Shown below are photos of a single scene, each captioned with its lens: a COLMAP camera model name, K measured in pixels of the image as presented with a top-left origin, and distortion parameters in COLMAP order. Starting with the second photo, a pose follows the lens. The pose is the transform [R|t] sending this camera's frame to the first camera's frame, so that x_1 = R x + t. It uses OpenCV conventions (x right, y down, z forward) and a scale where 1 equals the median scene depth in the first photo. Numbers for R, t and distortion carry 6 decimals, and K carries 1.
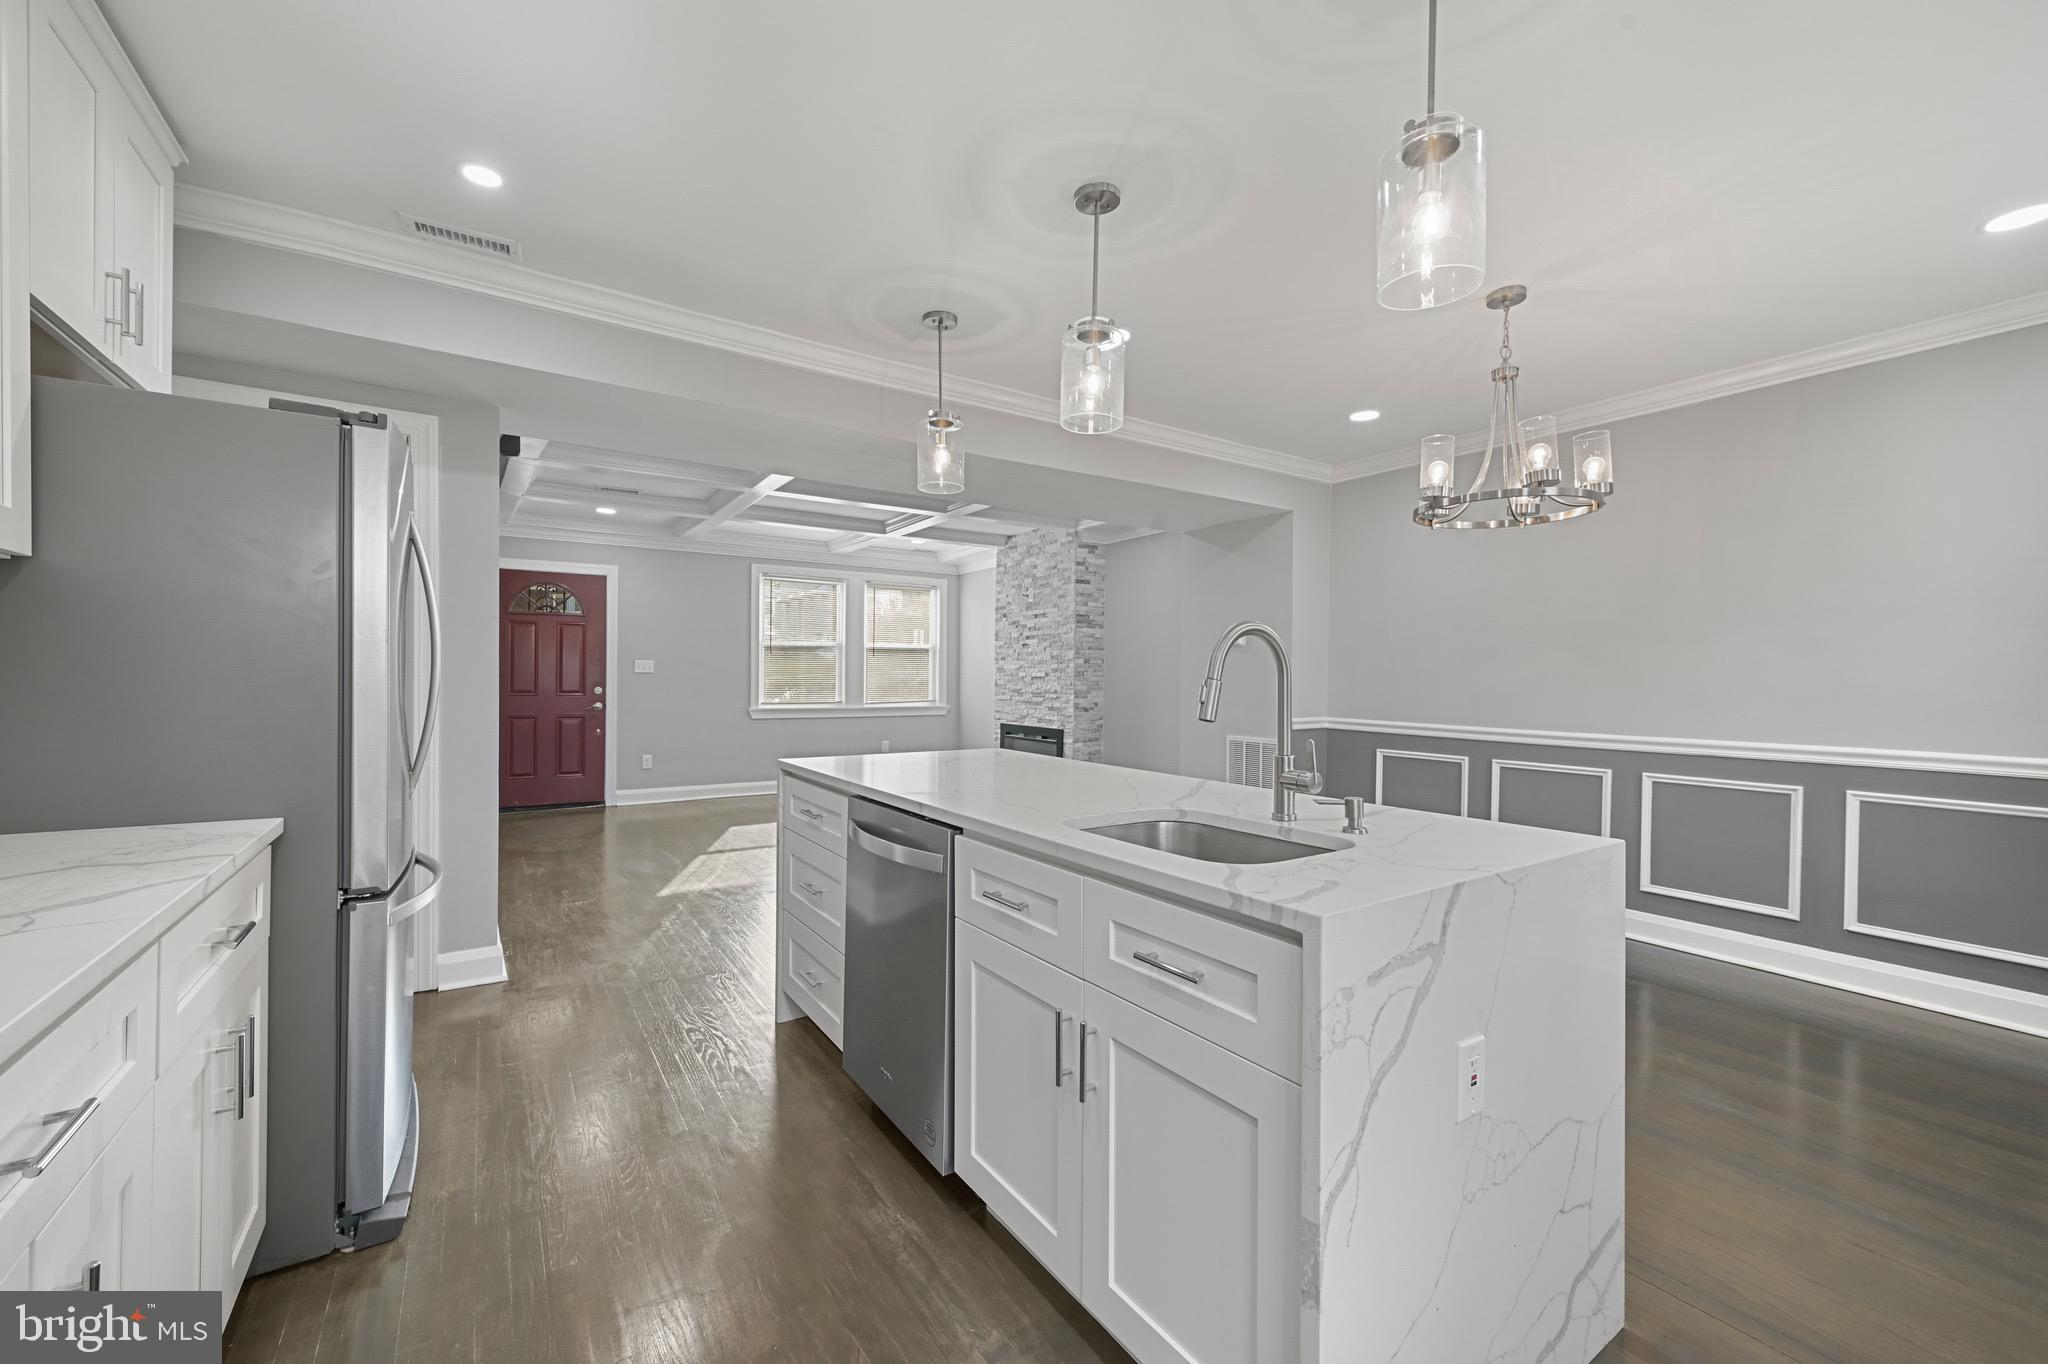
lens RADIAL K [[816.2, 0, 1032.6], [0, 816.2, 681.0], [0, 0, 1]] dist [0.007564, -0.000591]
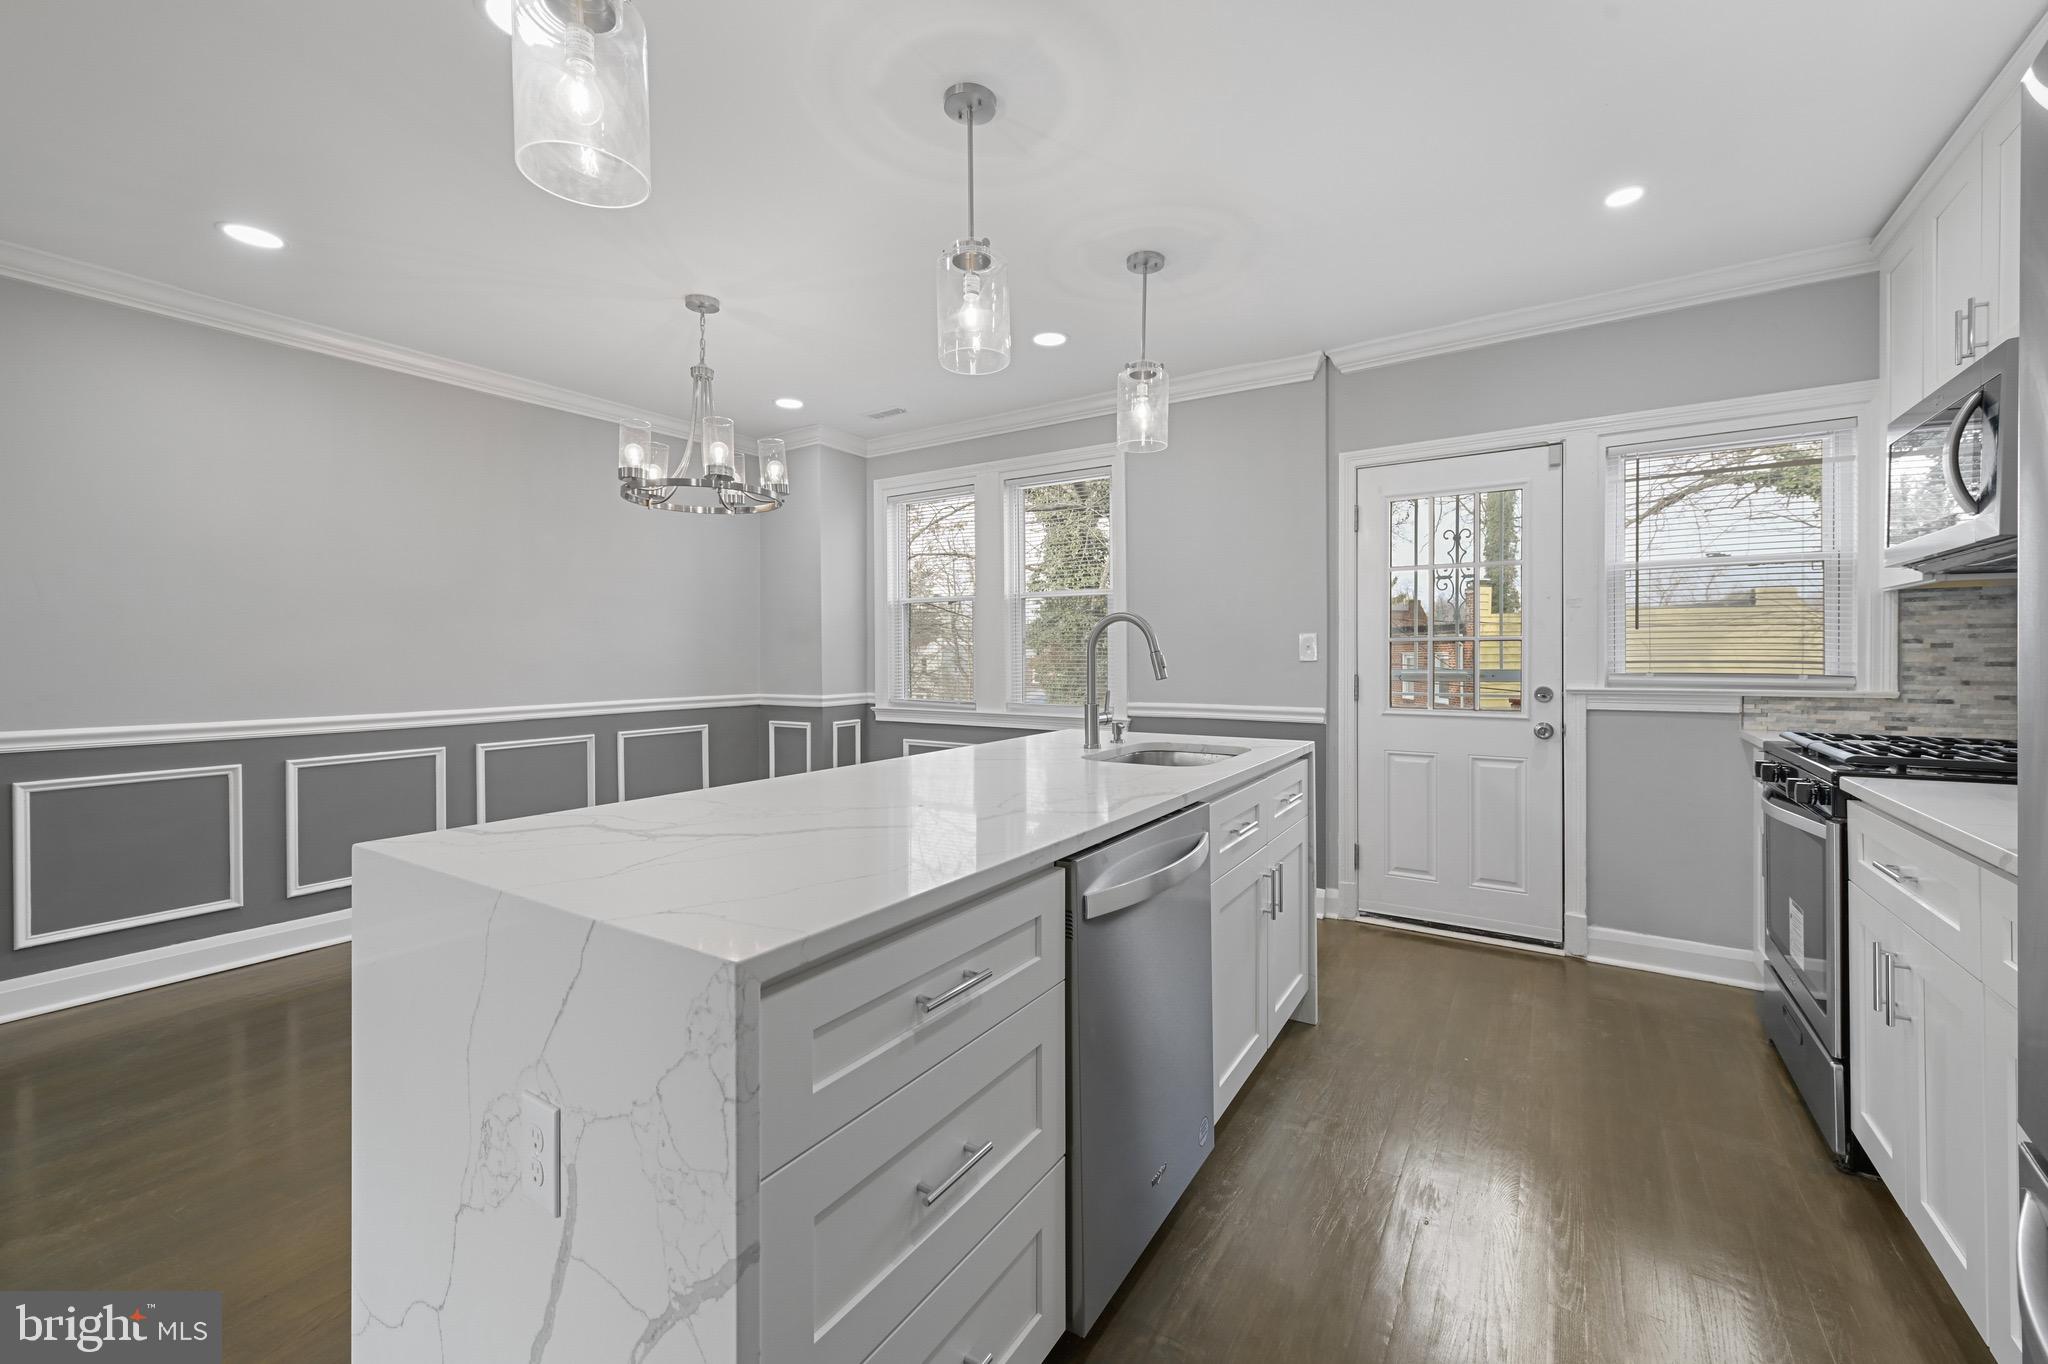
lens RADIAL K [[816.2, 0, 1035.5], [0, 816.2, 655.6], [0, 0, 1]] dist [0.007564, -0.000591]
pose [[-0.387304, -0.010542, 0.921892, -0.235171], [0.006537, 0.999878, 0.014180, -0.003708], [-0.921929, 0.011518, -0.387188, 0.394795]]
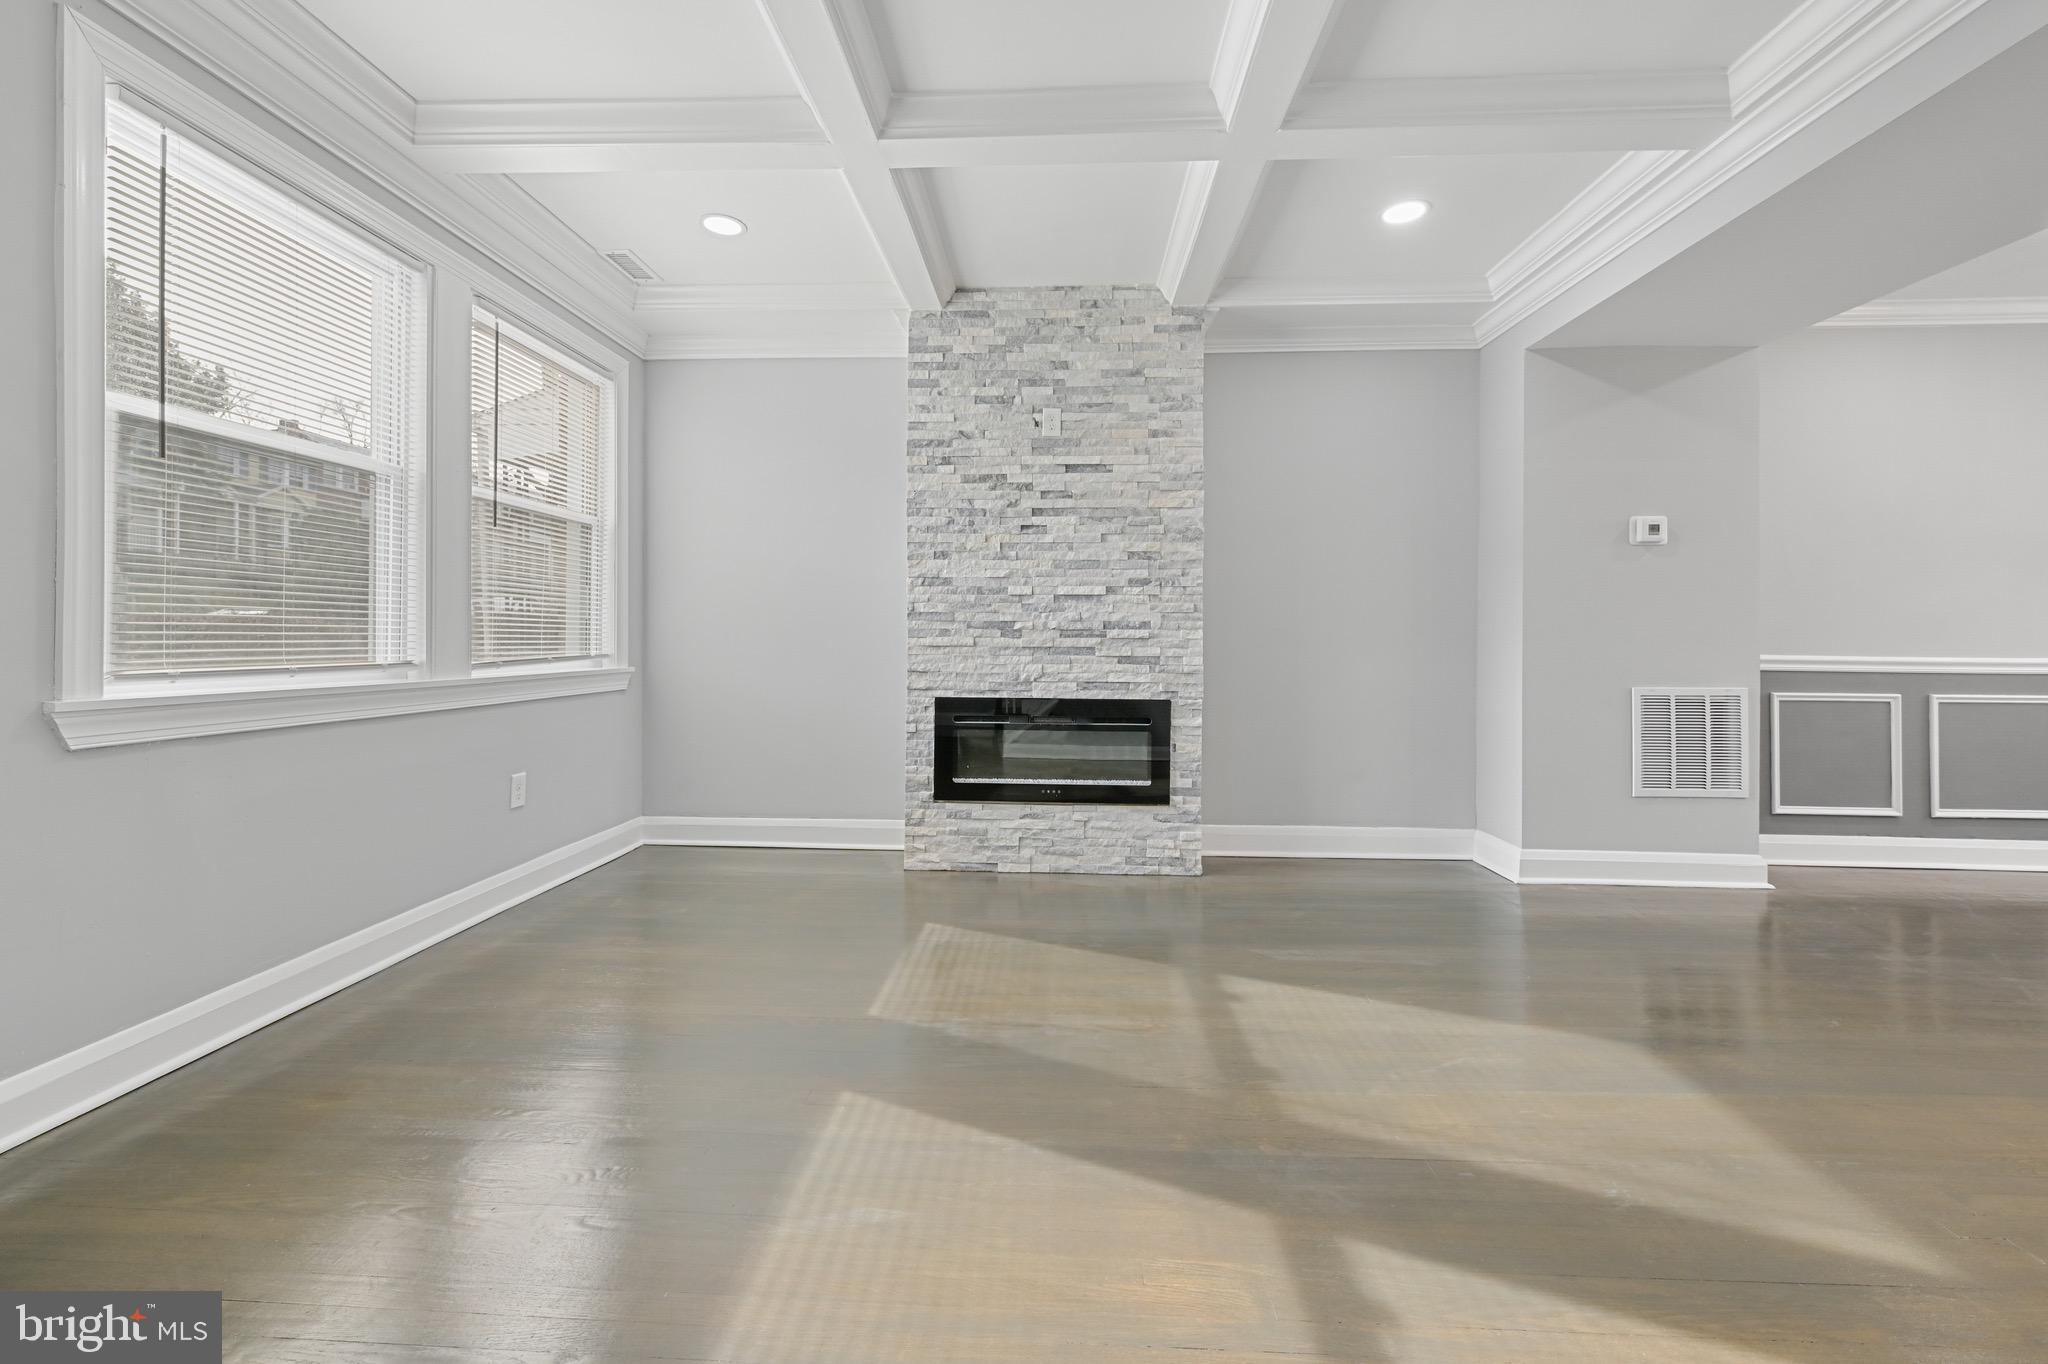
lens RADIAL K [[816.2, 0, 1030.4], [0, 816.2, 641.2], [0, 0, 1]] dist [0.007564, -0.000591]
pose [[0.592746, -0.003475, 0.805382, -0.400425], [0.003778, 0.999992, 0.001534, 0.021347], [-0.805381, 0.002133, 0.592754, 0.744015]]
